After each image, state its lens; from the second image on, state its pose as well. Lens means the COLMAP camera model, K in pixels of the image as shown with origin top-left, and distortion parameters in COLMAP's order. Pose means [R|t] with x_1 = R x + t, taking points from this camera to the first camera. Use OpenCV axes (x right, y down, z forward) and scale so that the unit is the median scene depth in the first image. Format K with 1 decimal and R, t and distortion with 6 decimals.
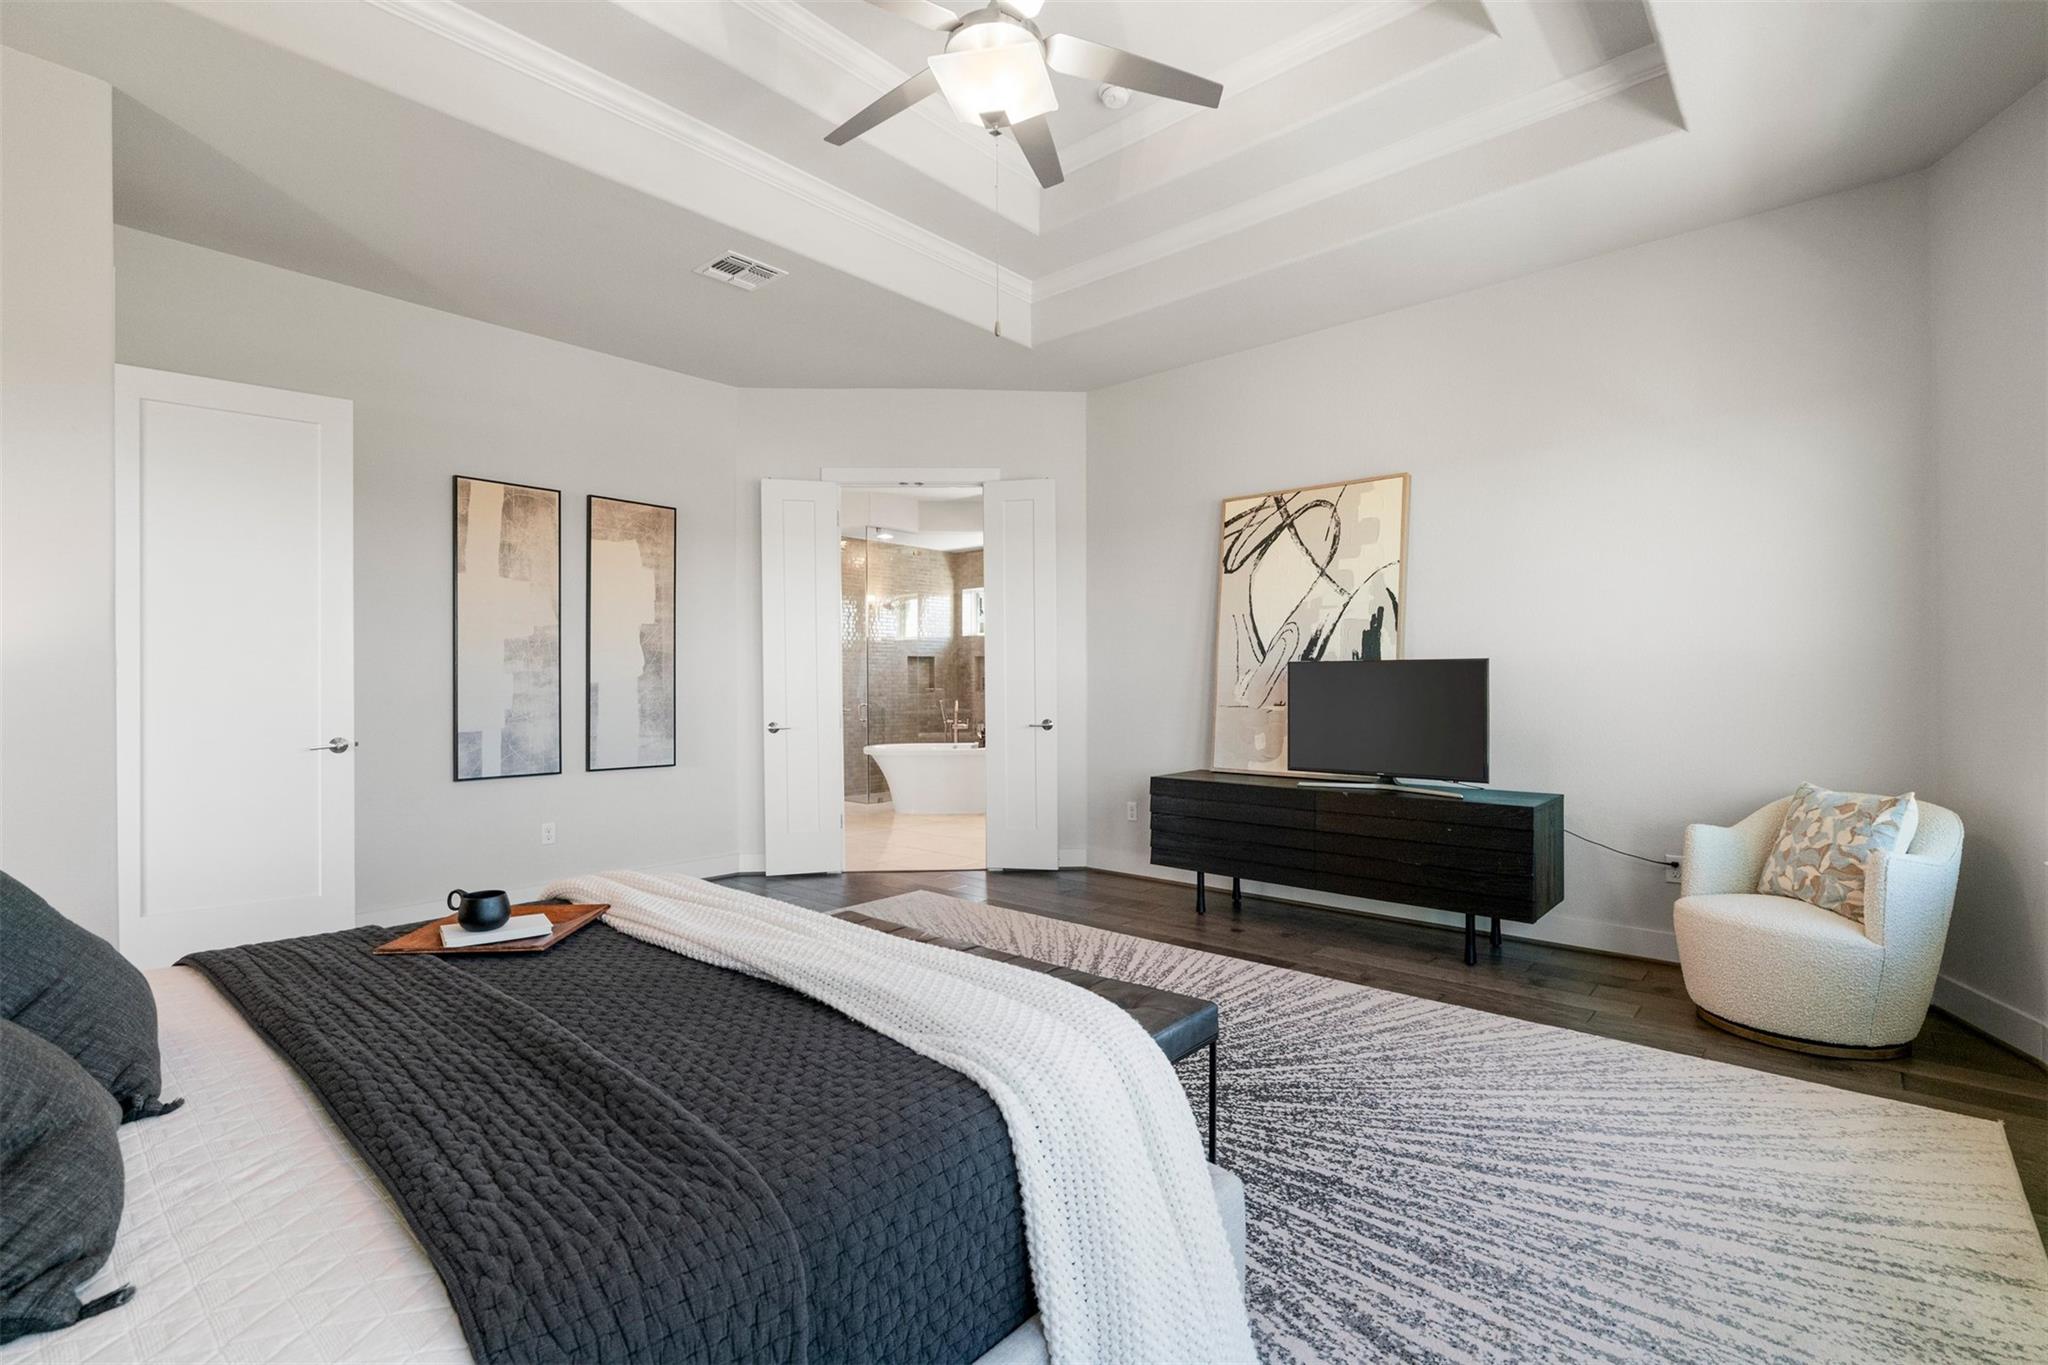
lens RADIAL K [[927.3, 0, 1016.7], [0, 927.3, 682.8], [0, 0, 1]] dist [-0.009447, 0.003507]
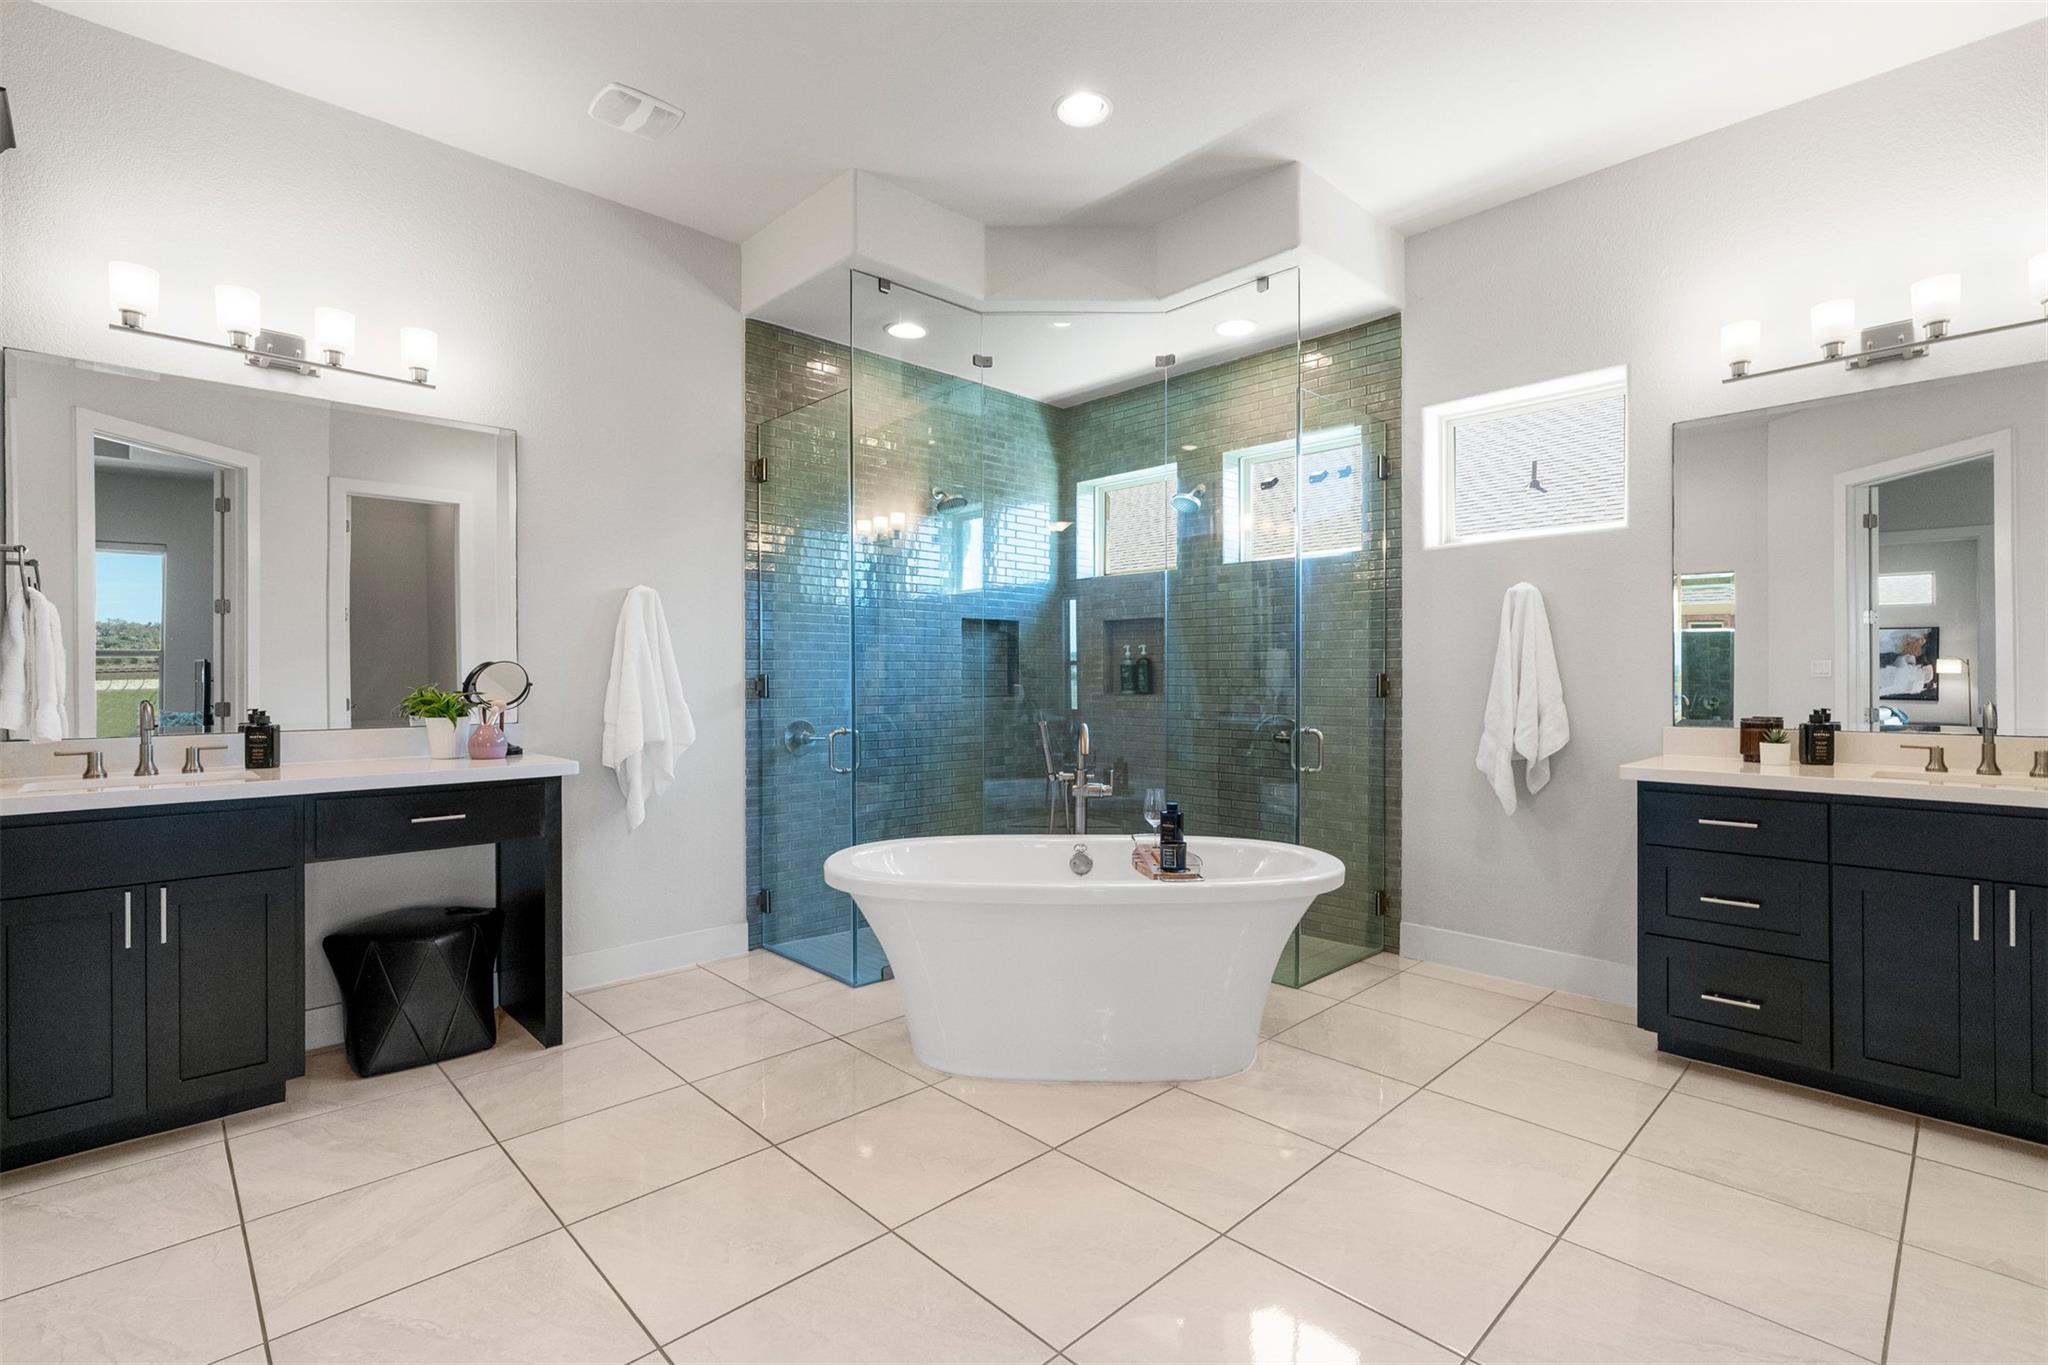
lens RADIAL K [[927.3, 0, 1017.5], [0, 927.3, 677.3], [0, 0, 1]] dist [-0.009447, 0.003507]
pose [[0.997267, 0.005761, -0.073658, -0.134244], [-0.006013, 0.999977, -0.003202, 0.004014], [0.073637, 0.003636, 0.997278, 1.307673]]
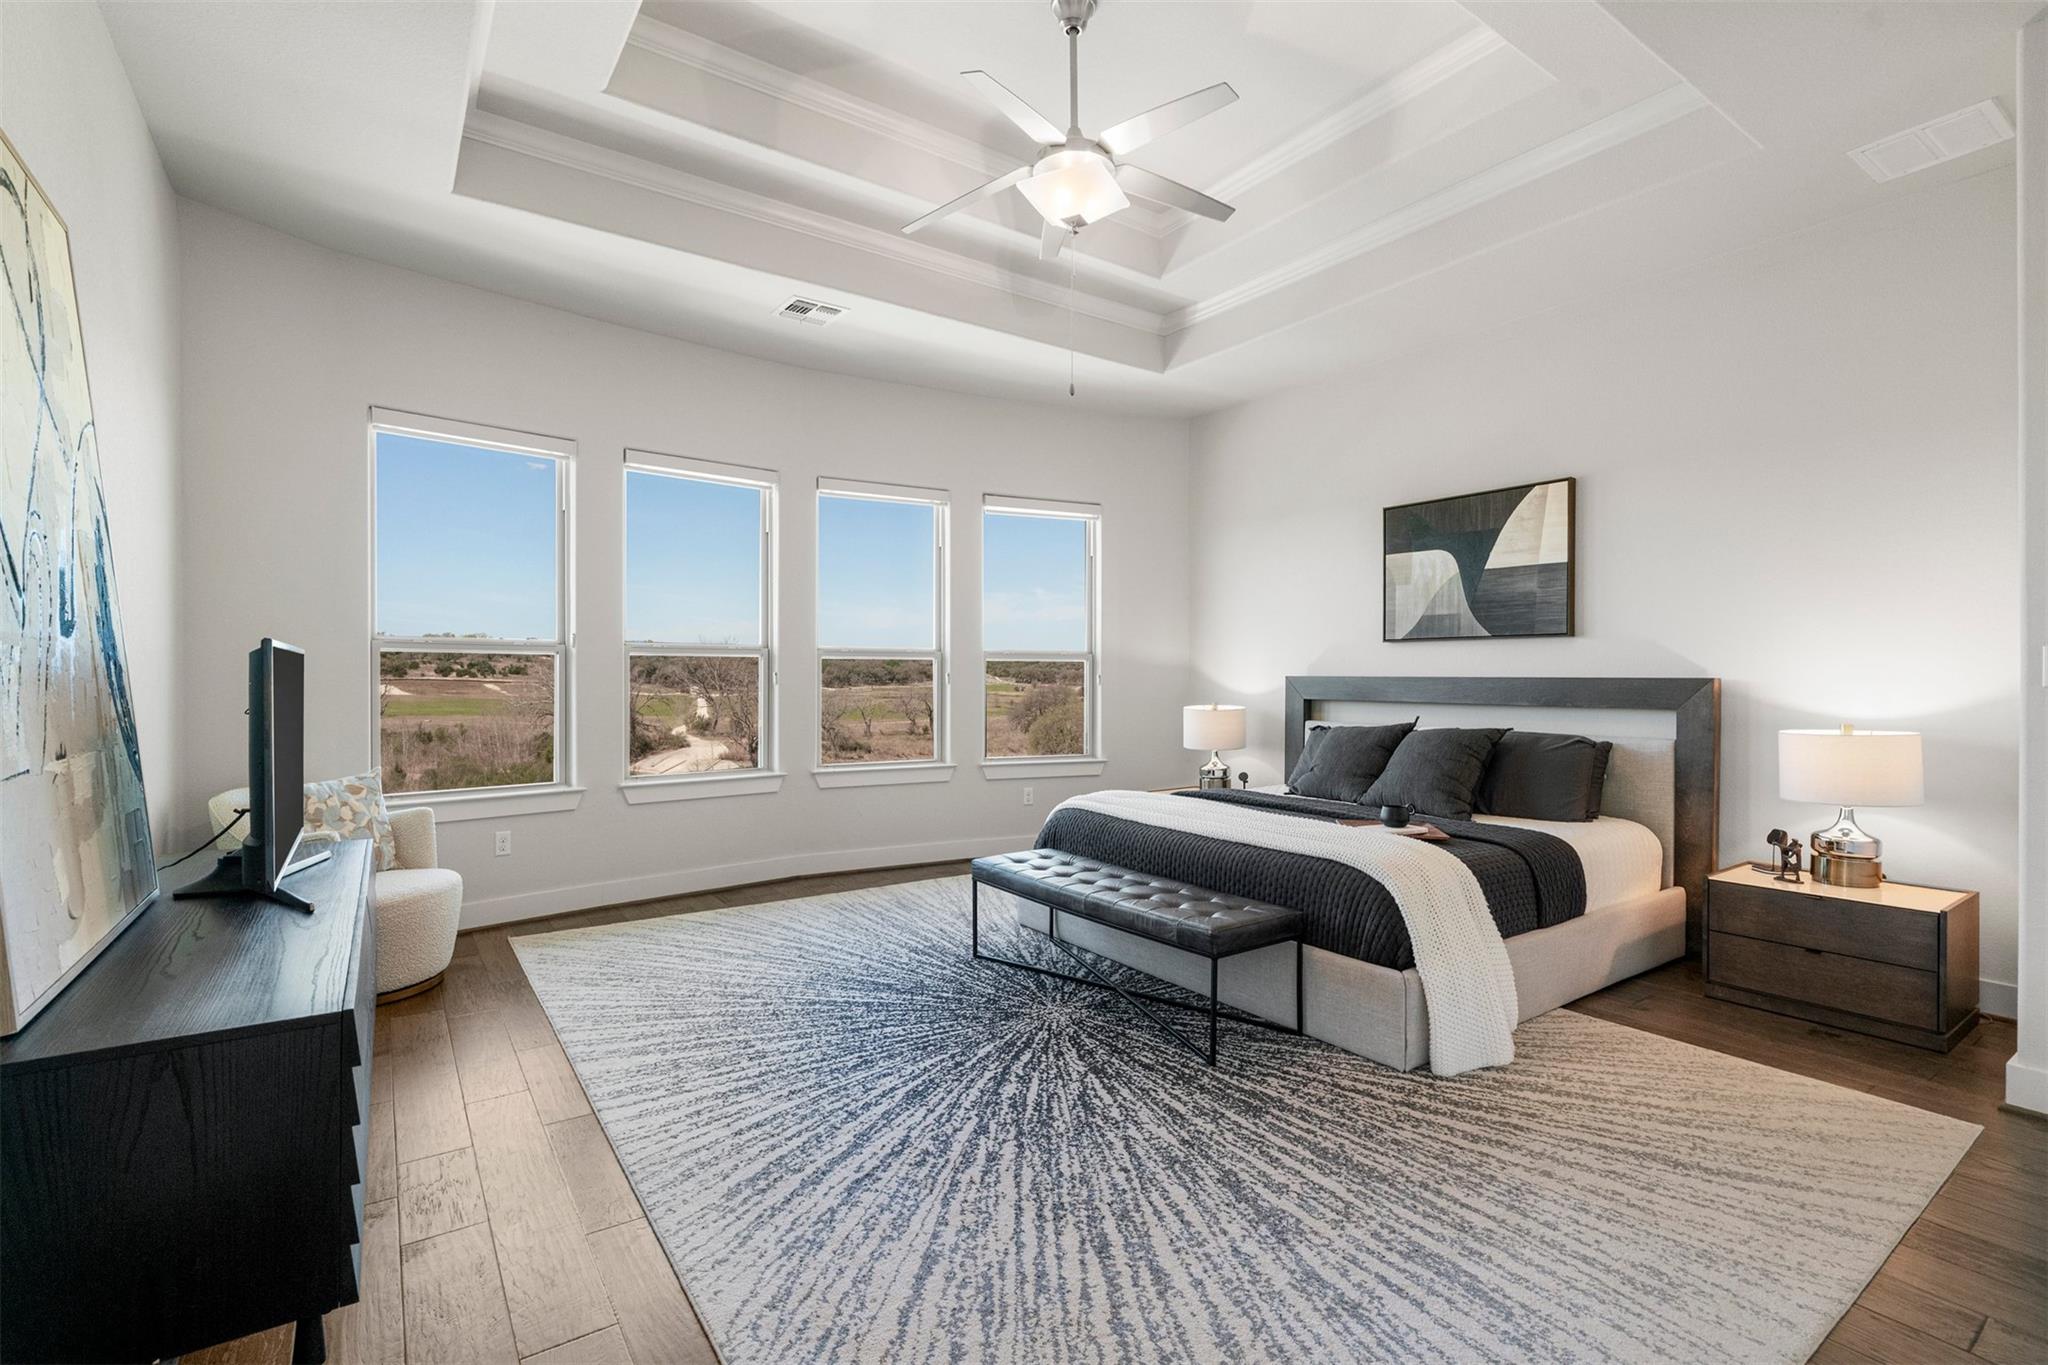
lens RADIAL K [[927.3, 0, 1031.9], [0, 927.3, 682.9], [0, 0, 1]] dist [-0.009447, 0.003507]
pose [[-0.976130, 0.001681, 0.217182, -0.204954], [0.003301, 0.999969, 0.007097, -0.005424], [-0.217164, 0.007645, -0.976105, 1.950230]]
